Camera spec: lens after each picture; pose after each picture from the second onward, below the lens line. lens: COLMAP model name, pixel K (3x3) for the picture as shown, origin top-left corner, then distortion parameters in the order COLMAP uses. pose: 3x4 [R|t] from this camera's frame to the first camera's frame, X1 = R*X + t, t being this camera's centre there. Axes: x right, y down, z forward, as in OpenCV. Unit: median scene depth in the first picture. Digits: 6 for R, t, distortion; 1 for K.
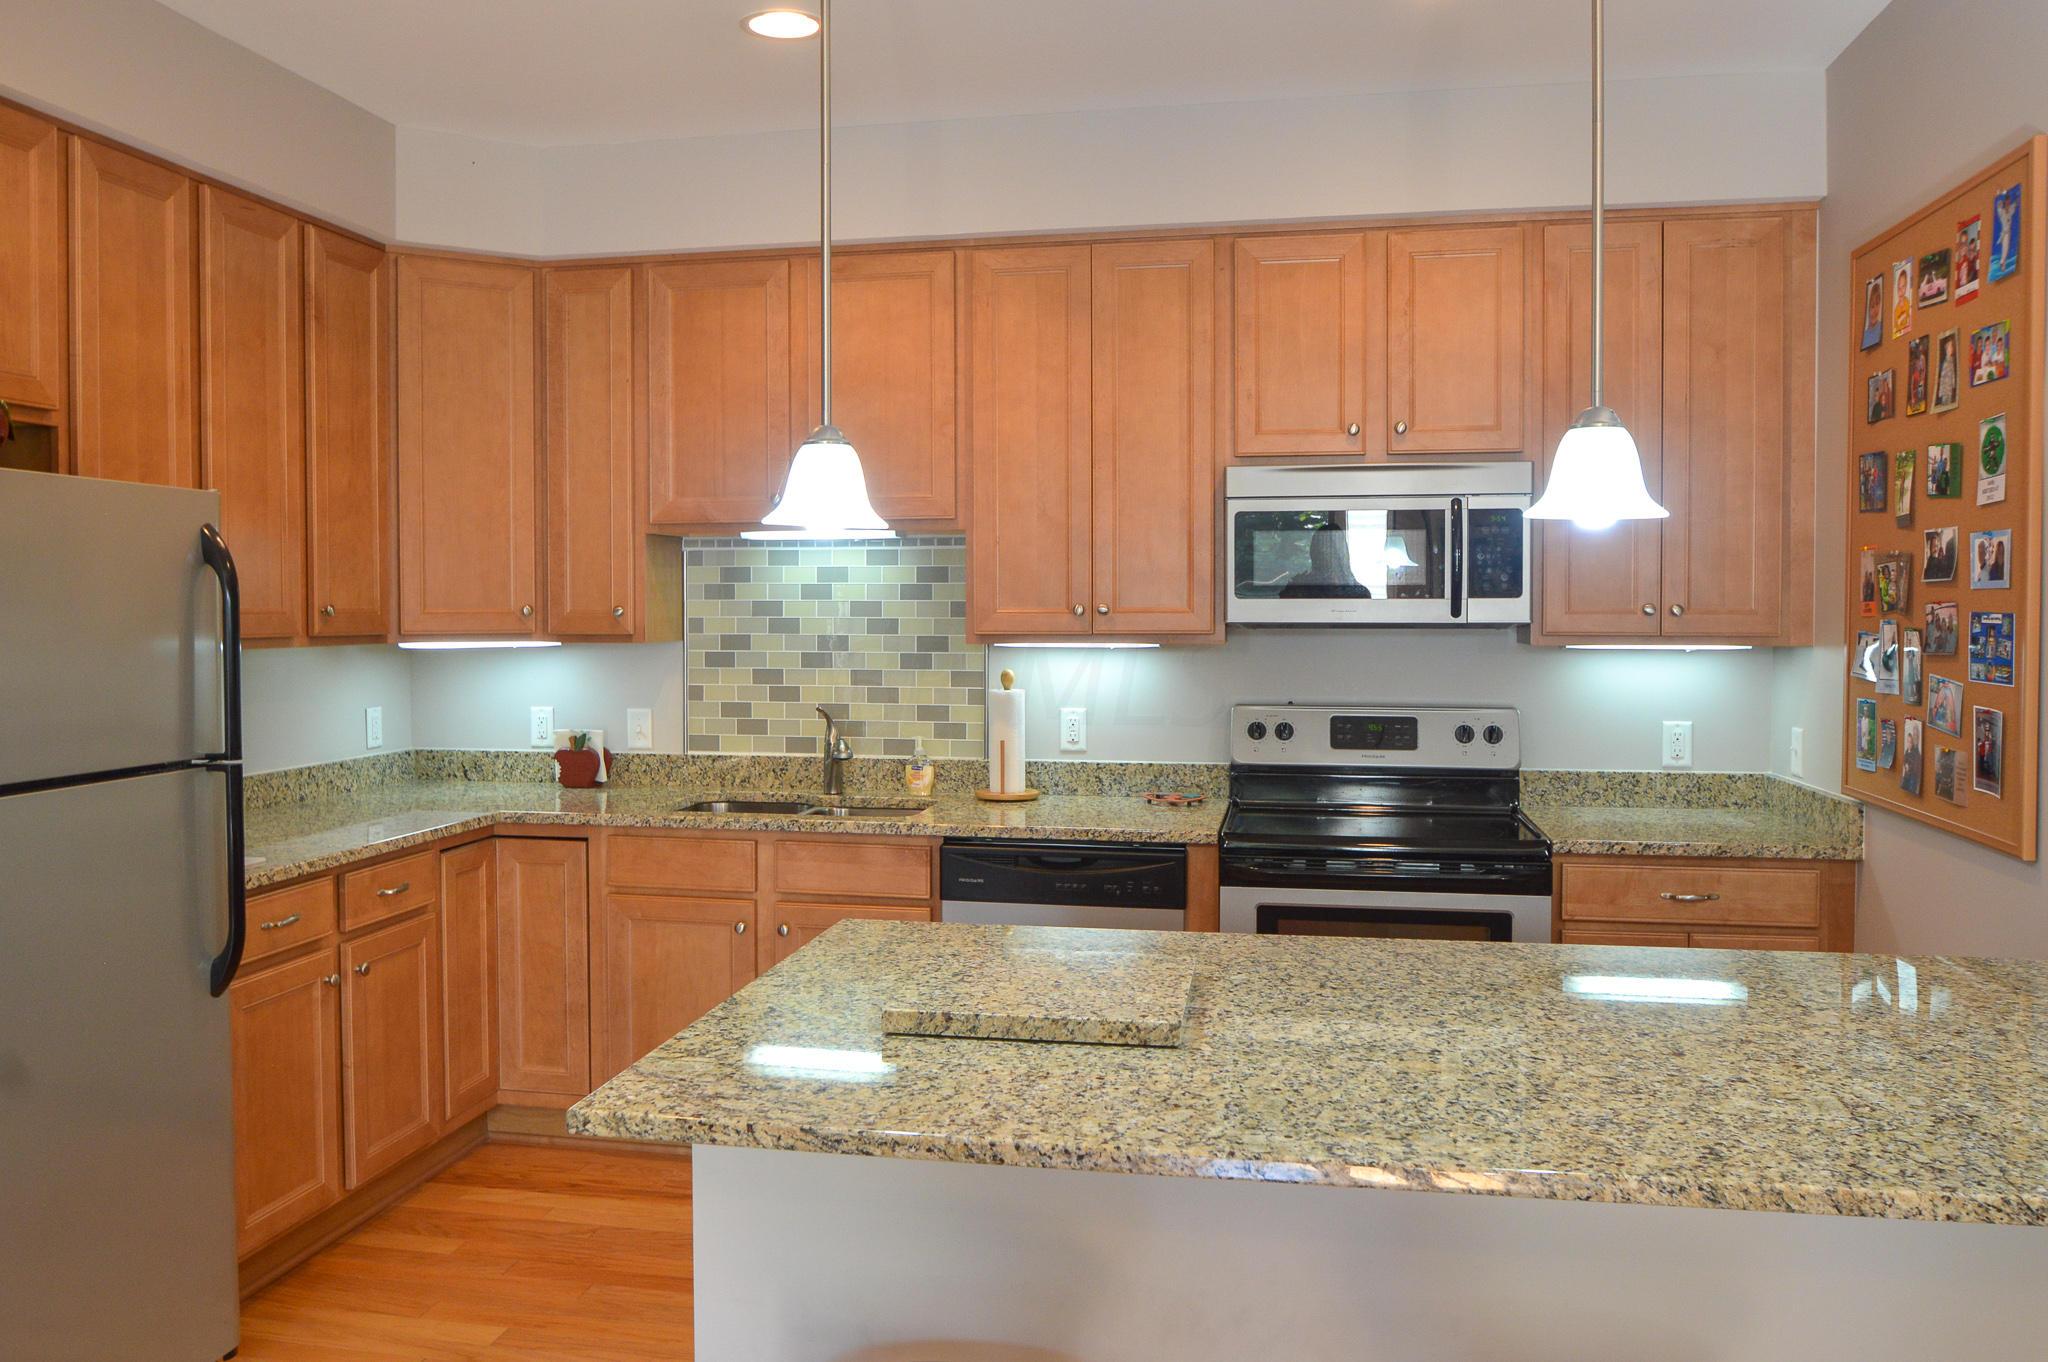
lens RADIAL K [[1578.4, 0, 989.2], [0, 1578.4, 642.5], [0, 0, 1]] dist [-0.033290, 0.000087]
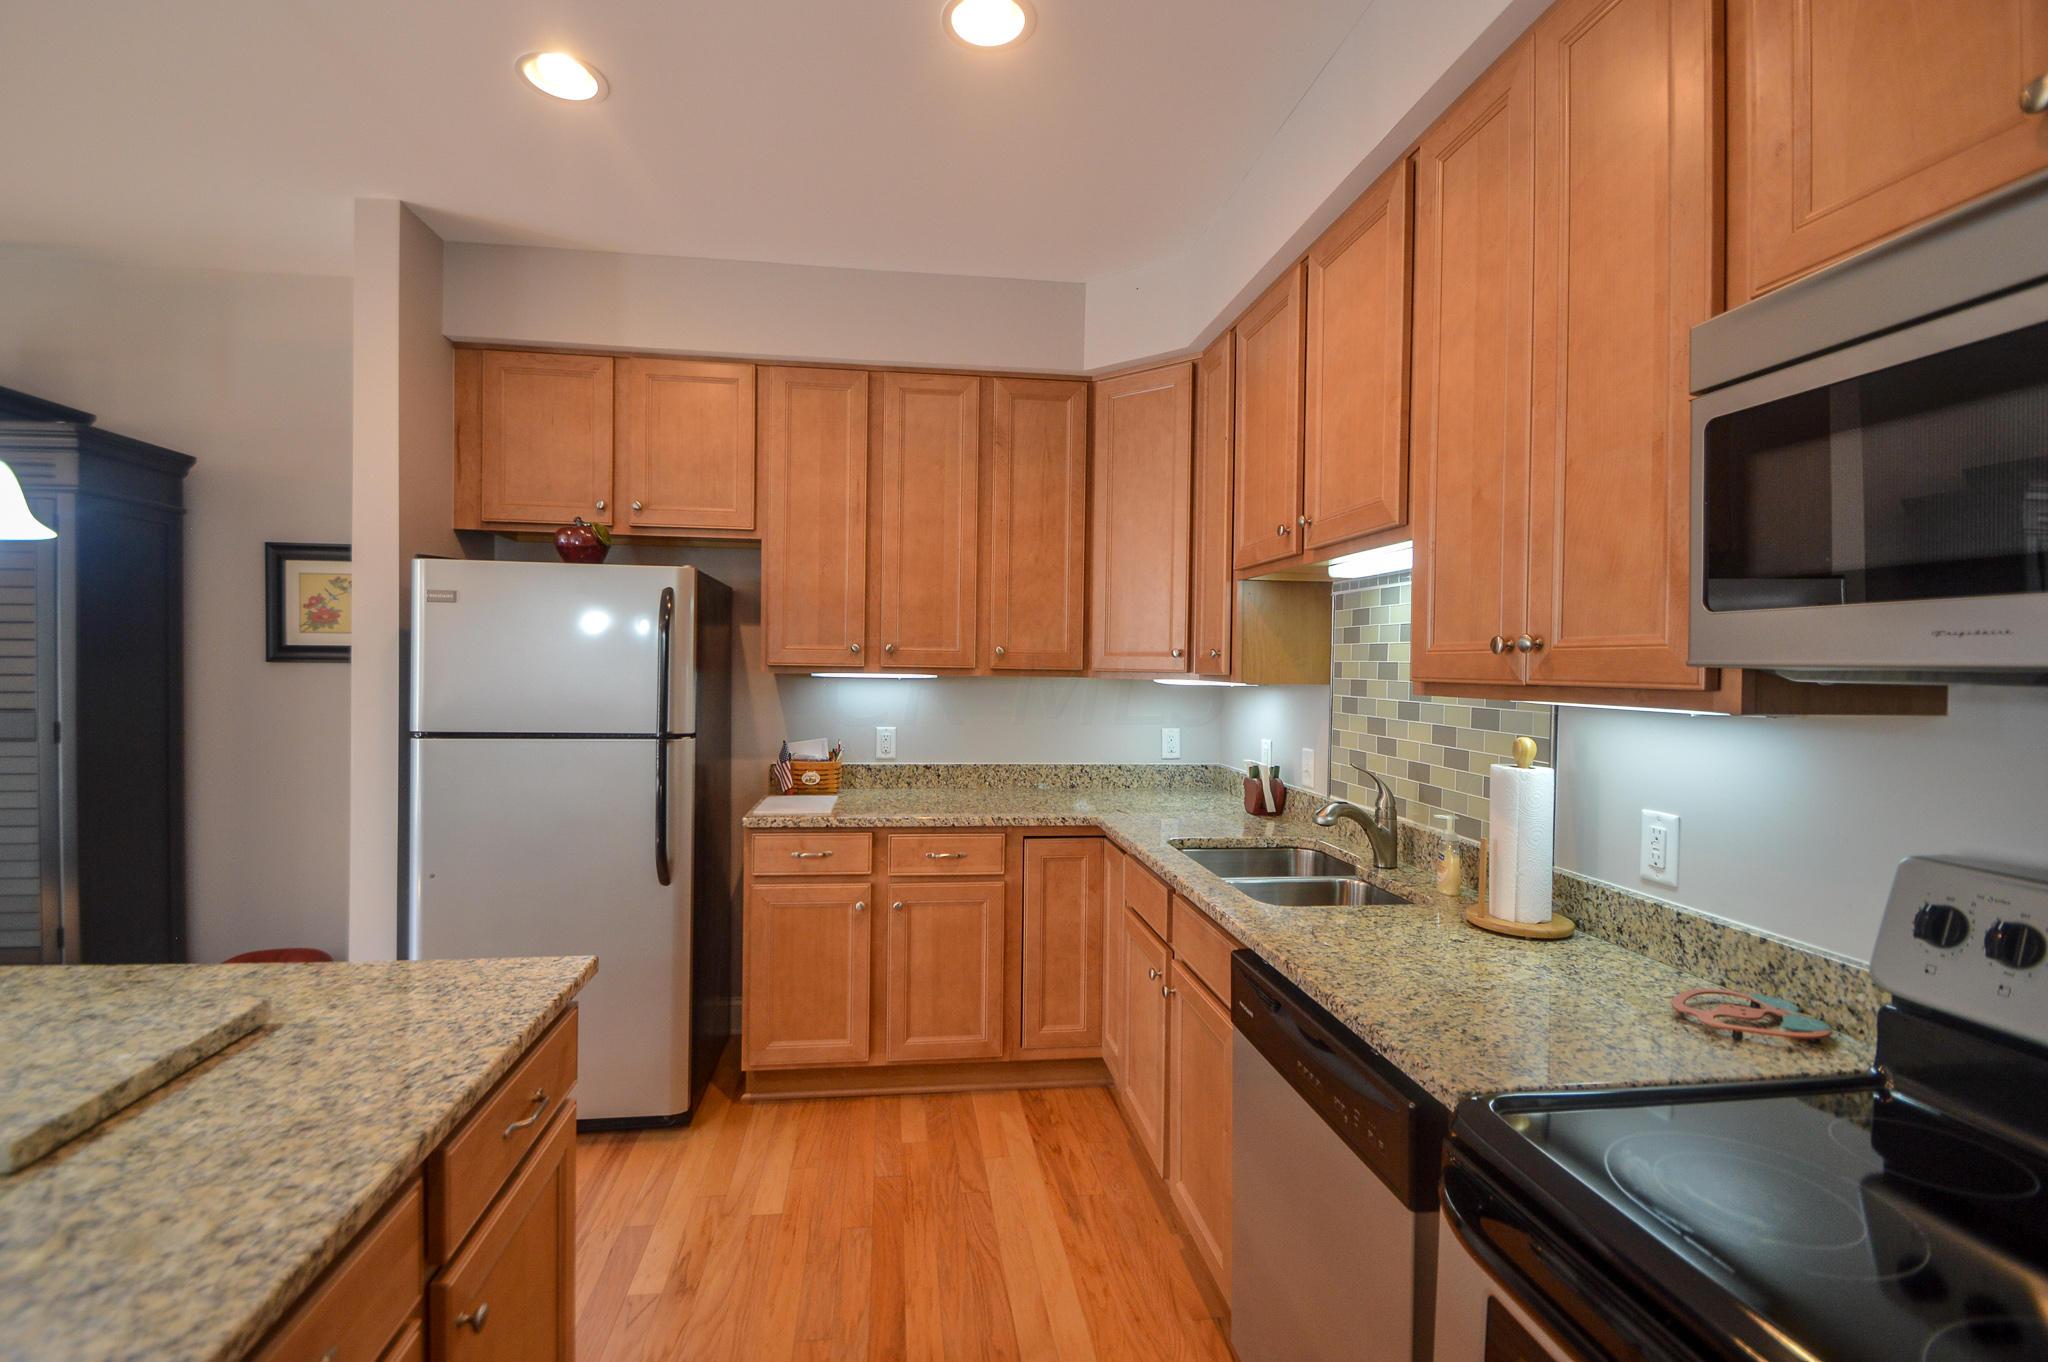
lens RADIAL K [[921.7, 0, 993.3], [0, 921.7, 670.4], [0, 0, 1]] dist [0.001986, -0.000248]
pose [[0.302427, 0.014433, -0.953063, 0.334882], [-0.037120, 0.999305, 0.003354, -0.004770], [0.952450, 0.034363, 0.302752, 0.690035]]
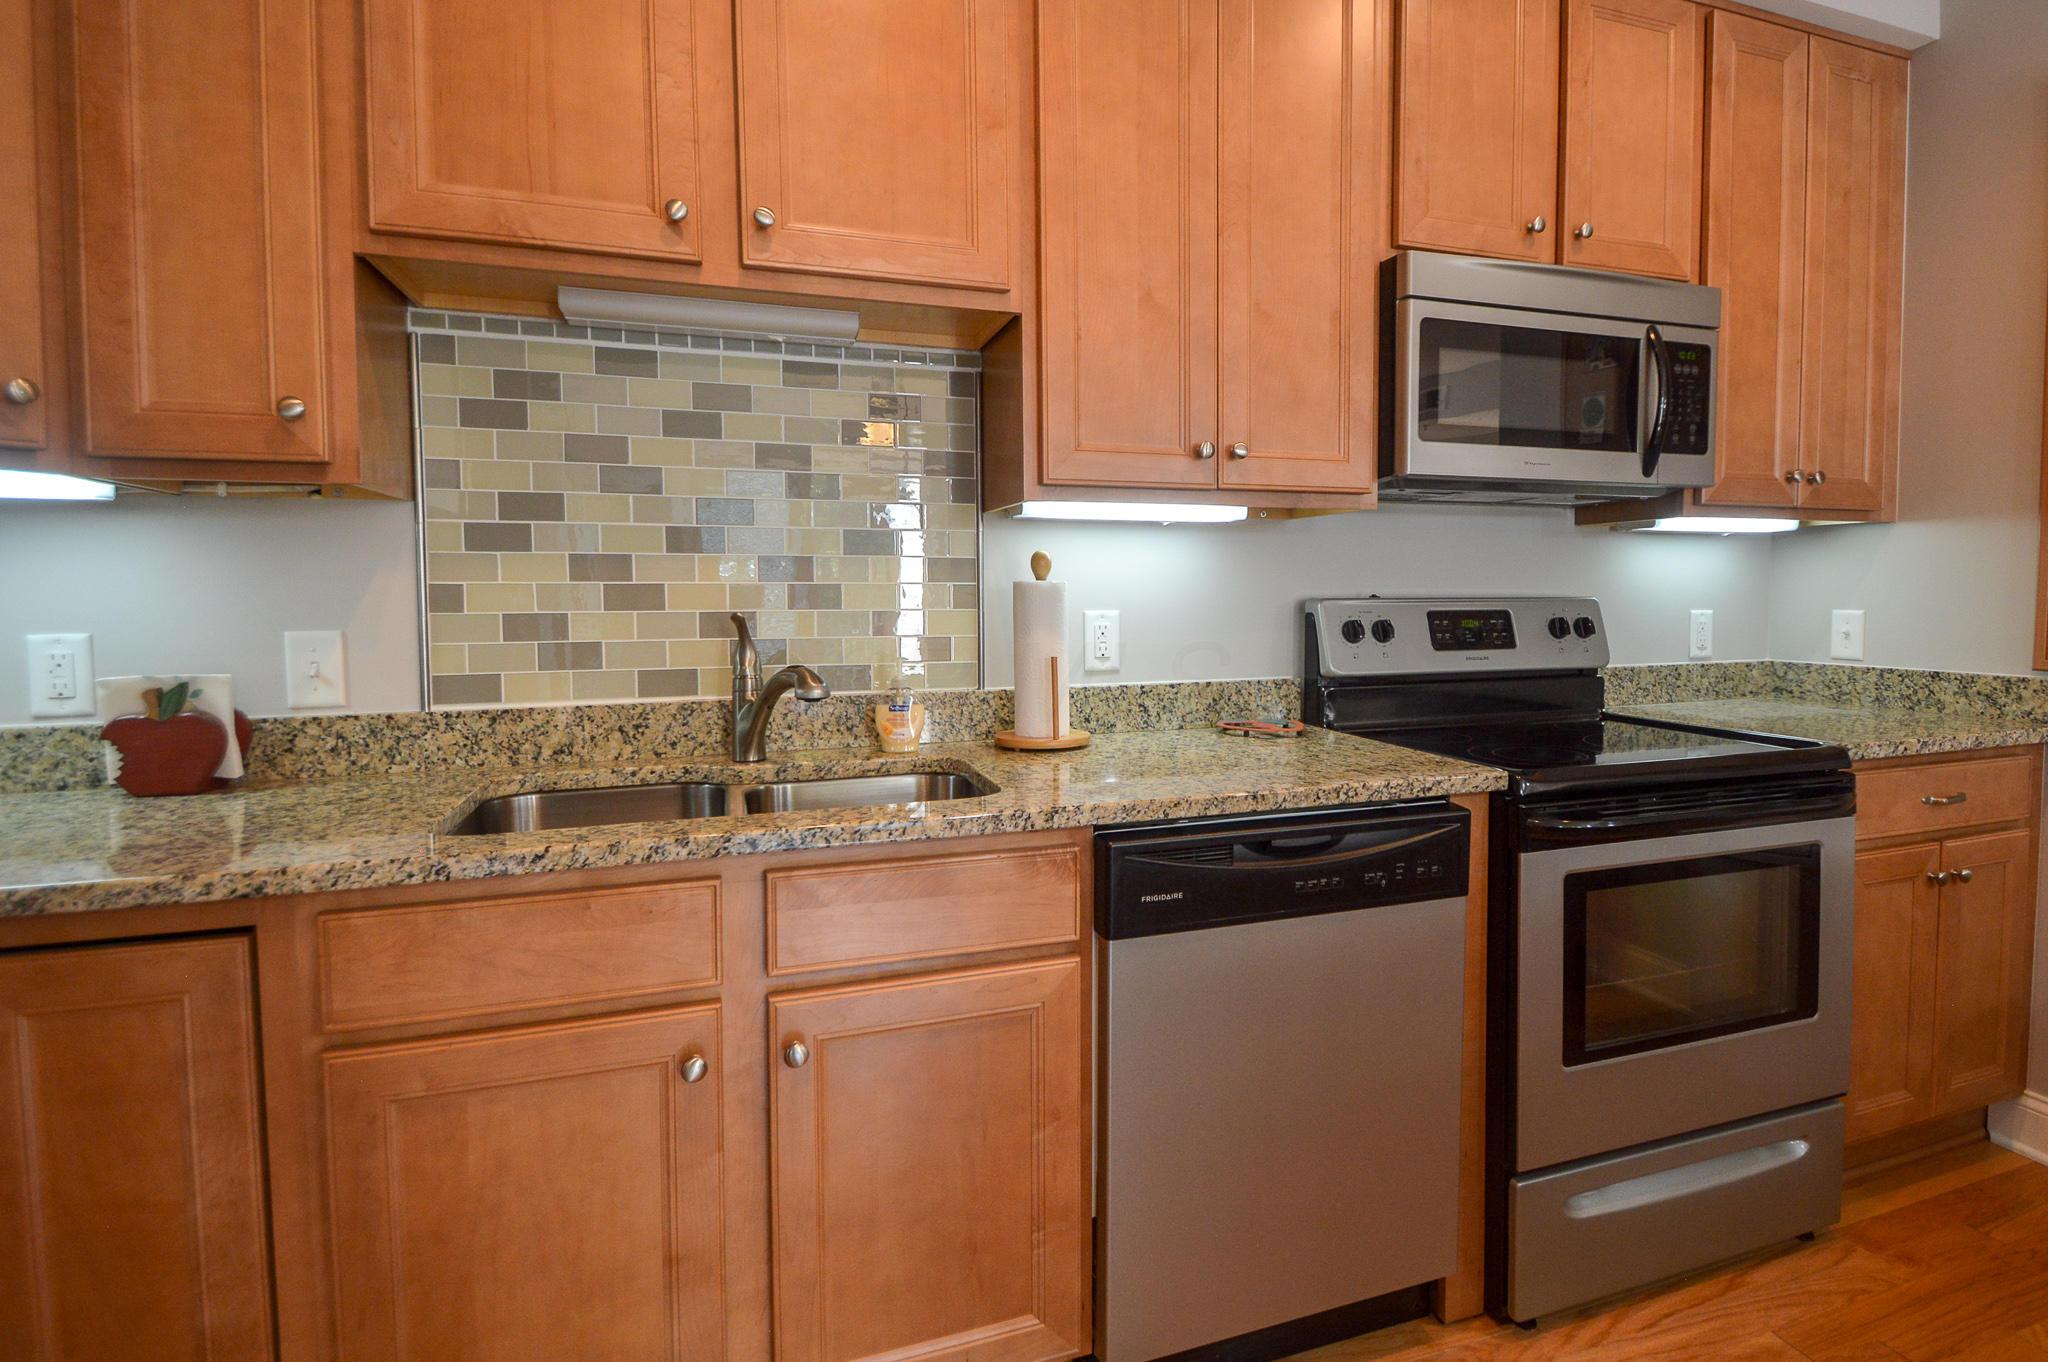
lens RADIAL K [[1039.9, 0, 1121.2], [0, 1039.9, 637.1], [0, 0, 1]] dist [0.028693, -0.026174]
pose [[0.851897, -0.026733, 0.523027, -0.197921], [0.015868, 0.999555, 0.025245, 0.044684], [-0.523469, -0.013207, 0.851942, 0.635672]]
